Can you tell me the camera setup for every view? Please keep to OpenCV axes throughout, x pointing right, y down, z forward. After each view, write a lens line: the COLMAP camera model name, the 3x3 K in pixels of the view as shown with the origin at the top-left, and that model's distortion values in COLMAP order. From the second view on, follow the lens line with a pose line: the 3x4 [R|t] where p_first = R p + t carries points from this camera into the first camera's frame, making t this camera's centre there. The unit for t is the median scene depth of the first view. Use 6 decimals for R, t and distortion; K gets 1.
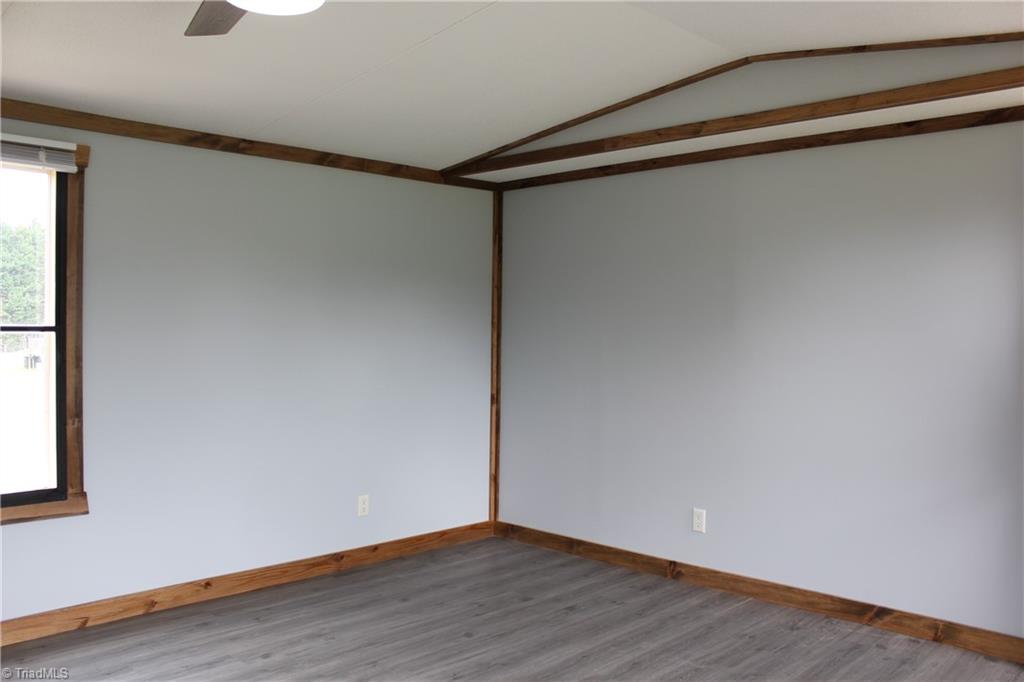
lens RADIAL K [[869.8, 0, 512.0], [0, 869.8, 341.0], [0, 0, 1]] dist [-0.164275, 0.148769]
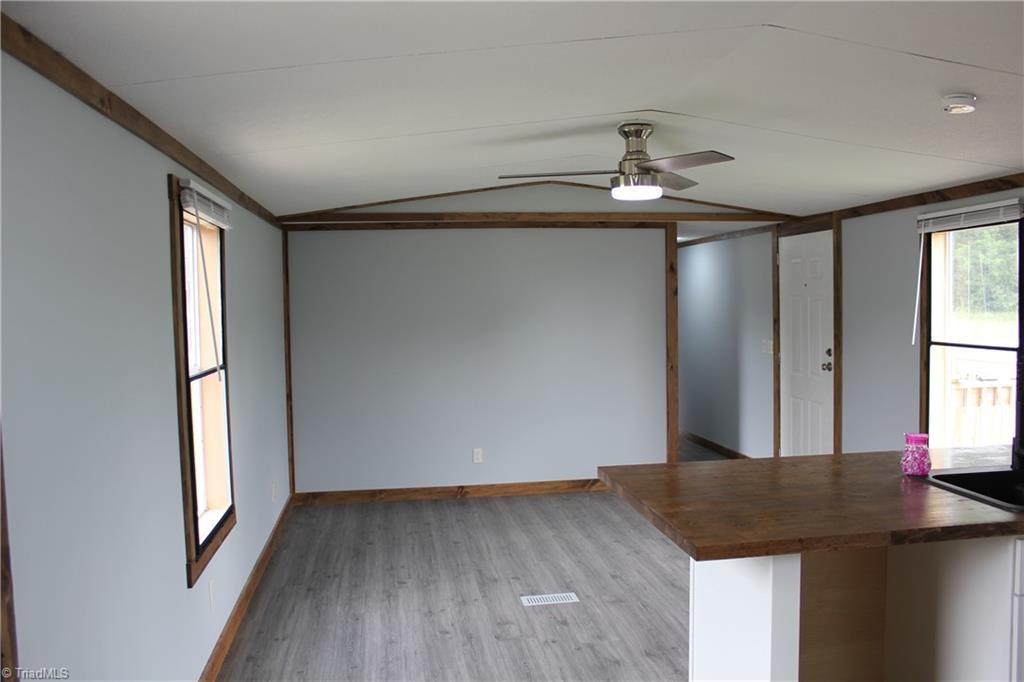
lens RADIAL K [[869.8, 0, 512.0], [0, 869.8, 341.0], [0, 0, 1]] dist [-0.164275, 0.148769]
pose [[0.592485, -0.053664, 0.803792, -1.132592], [0.045314, 0.998419, 0.033256, -0.056609], [-0.804306, 0.016719, 0.593980, 0.004190]]
